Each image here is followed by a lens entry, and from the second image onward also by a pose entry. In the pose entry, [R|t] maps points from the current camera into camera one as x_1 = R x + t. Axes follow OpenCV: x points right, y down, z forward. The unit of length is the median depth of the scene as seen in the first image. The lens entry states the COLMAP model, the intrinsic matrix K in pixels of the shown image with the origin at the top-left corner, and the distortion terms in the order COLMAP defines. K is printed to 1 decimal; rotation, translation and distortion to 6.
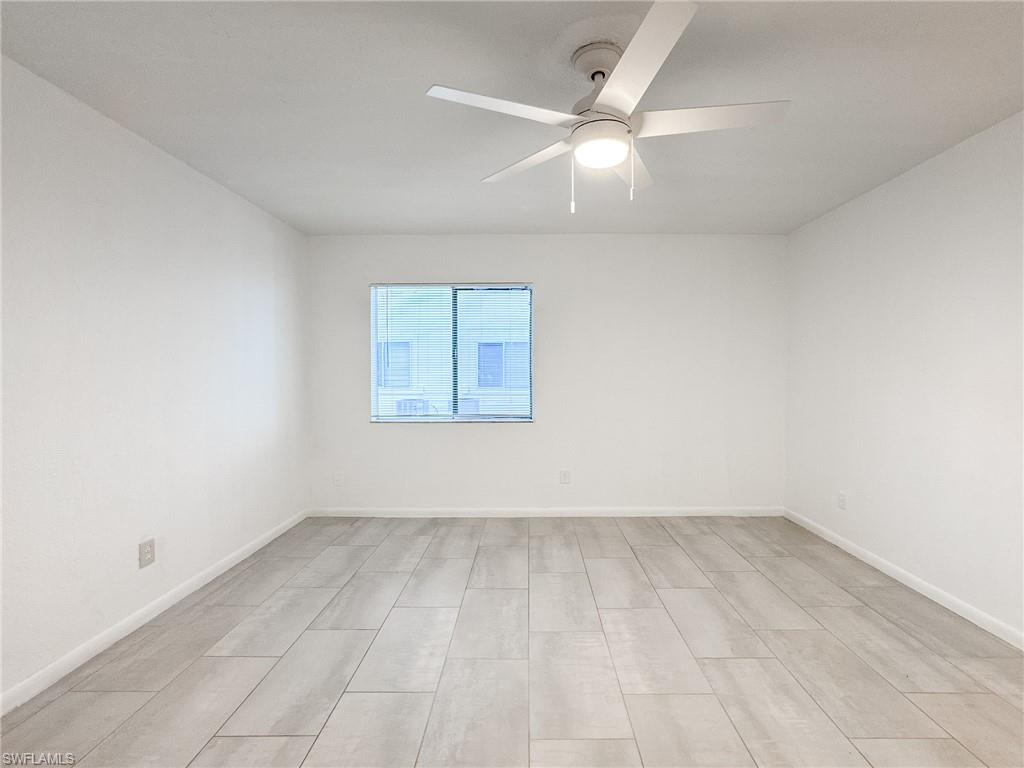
lens RADIAL K [[454.7, 0, 442.2], [0, 454.7, 380.3], [0, 0, 1]] dist [-0.036419, 0.013652]
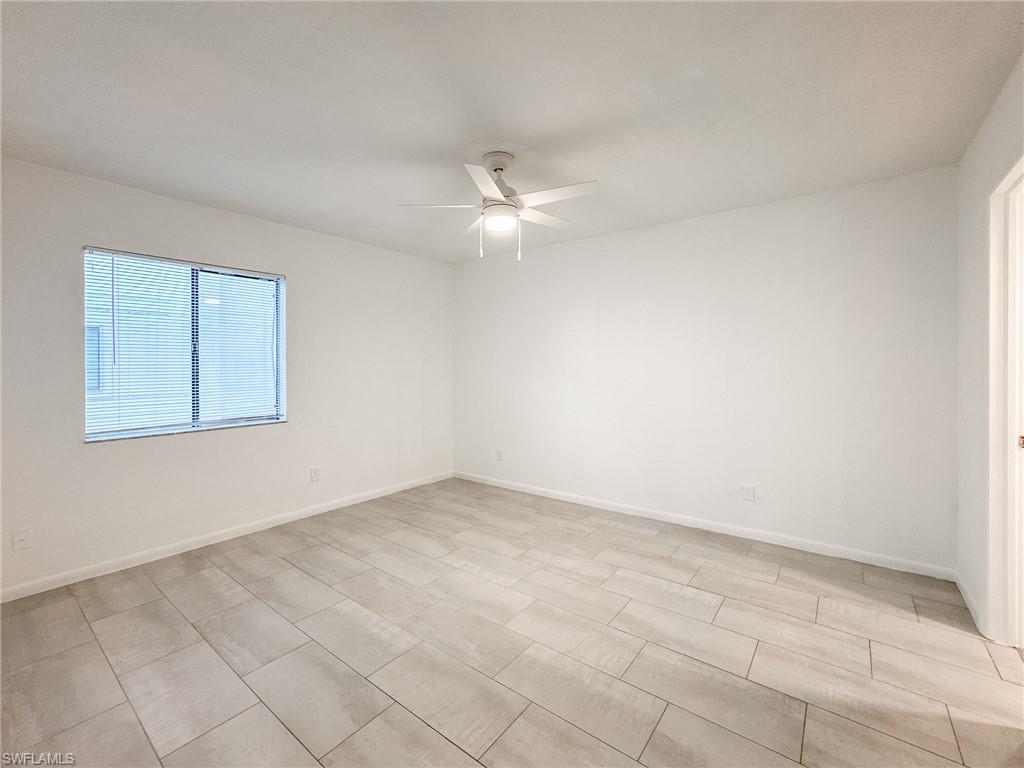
lens RADIAL K [[511.2, 0, 513.5], [0, 511.2, 364.4], [0, 0, 1]] dist [-0.048988, 0.028588]
pose [[0.549803, -0.001635, 0.835293, -0.508018], [0.019482, 0.999751, -0.010866, -0.008785], [-0.835067, 0.022247, 0.549698, 0.024817]]
